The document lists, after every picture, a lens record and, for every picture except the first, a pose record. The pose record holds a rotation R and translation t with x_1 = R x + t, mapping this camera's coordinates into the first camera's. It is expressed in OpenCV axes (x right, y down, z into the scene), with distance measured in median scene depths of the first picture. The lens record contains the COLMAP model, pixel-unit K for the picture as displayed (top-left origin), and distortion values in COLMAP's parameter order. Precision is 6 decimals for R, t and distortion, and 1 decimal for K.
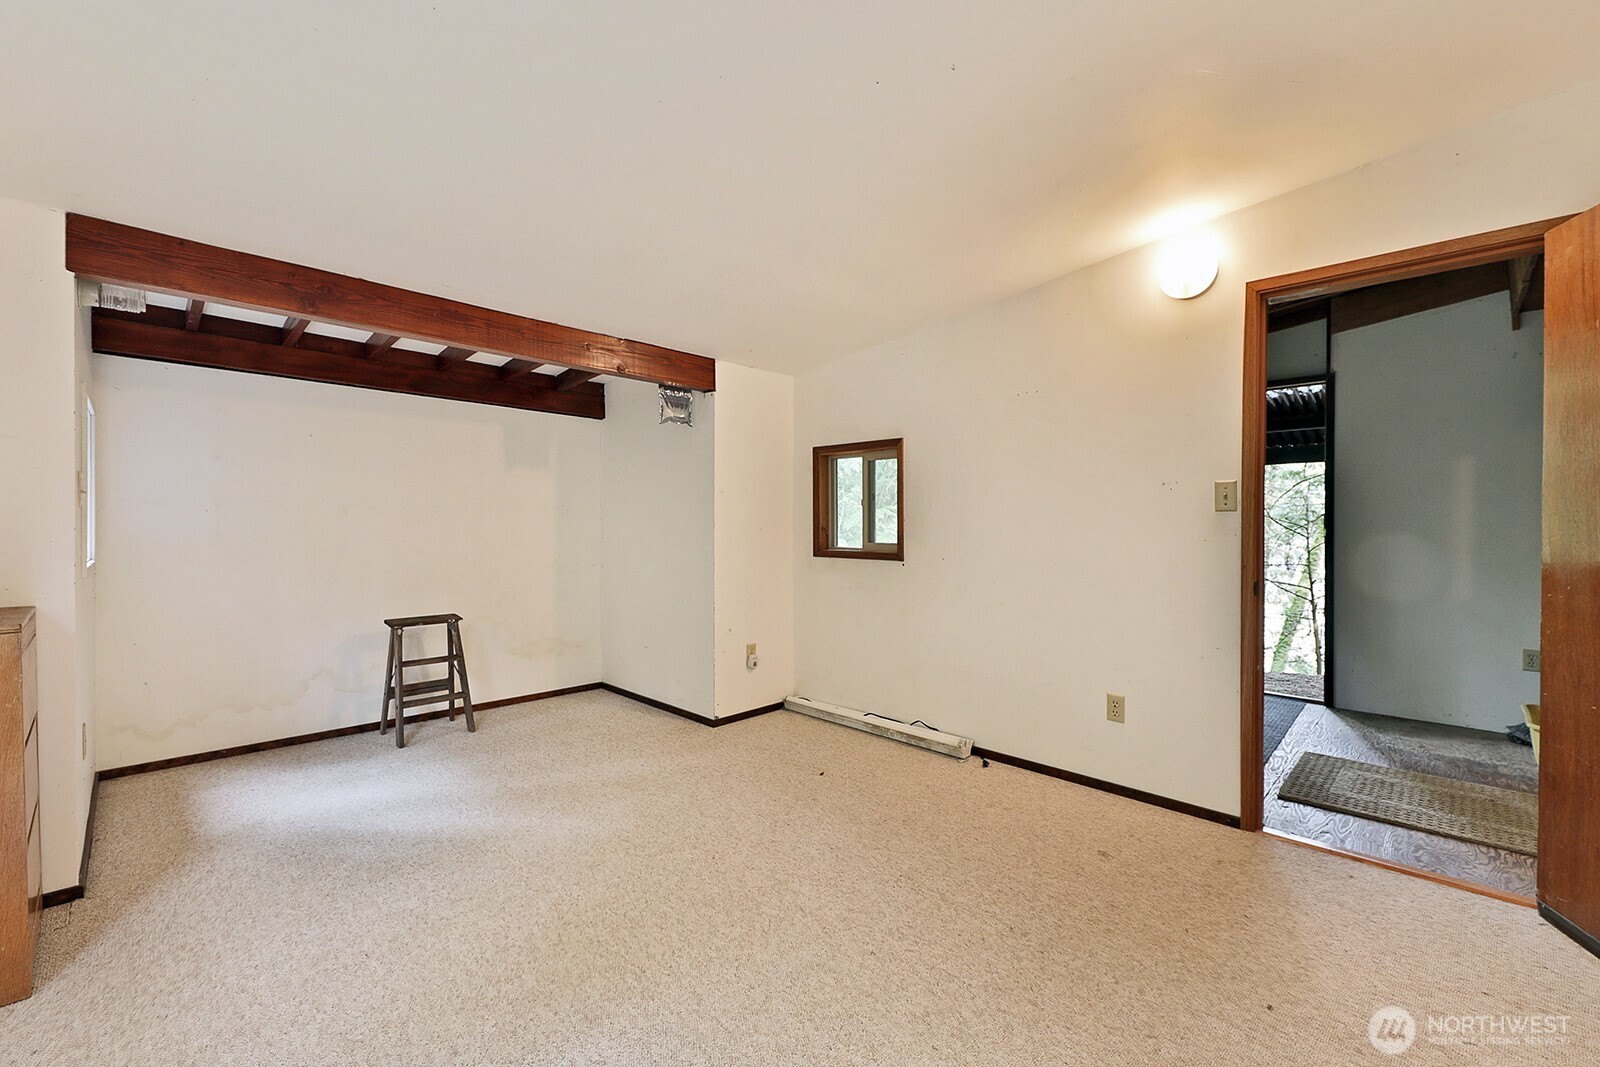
lens RADIAL K [[649.4, 0, 800.0], [0, 649.4, 533.5], [0, 0, 1]] dist [0.001761, 0.000088]
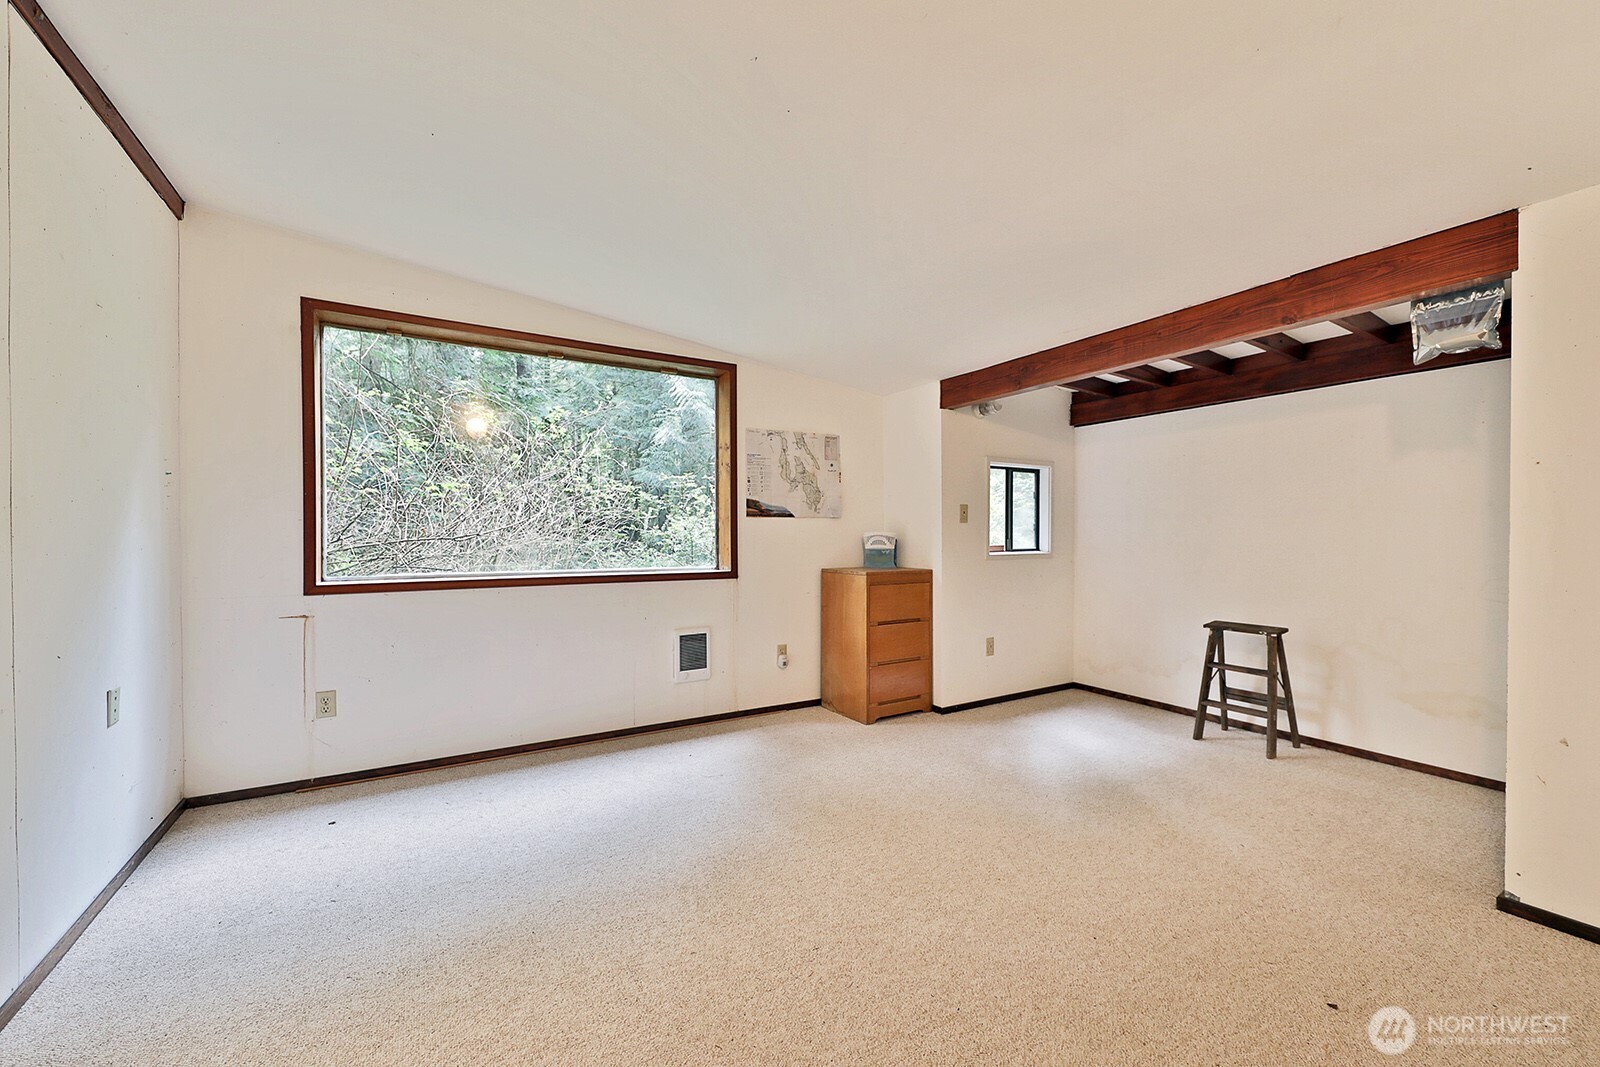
lens RADIAL K [[639.8, 0, 800.0], [0, 639.8, 533.5], [0, 0, 1]] dist [-0.000574, -0.000020]
pose [[-0.256901, -0.001673, -0.966436, 0.547602], [-0.010989, 0.999939, 0.001190, -0.002125], [0.966375, 0.010926, -0.256903, 0.618511]]
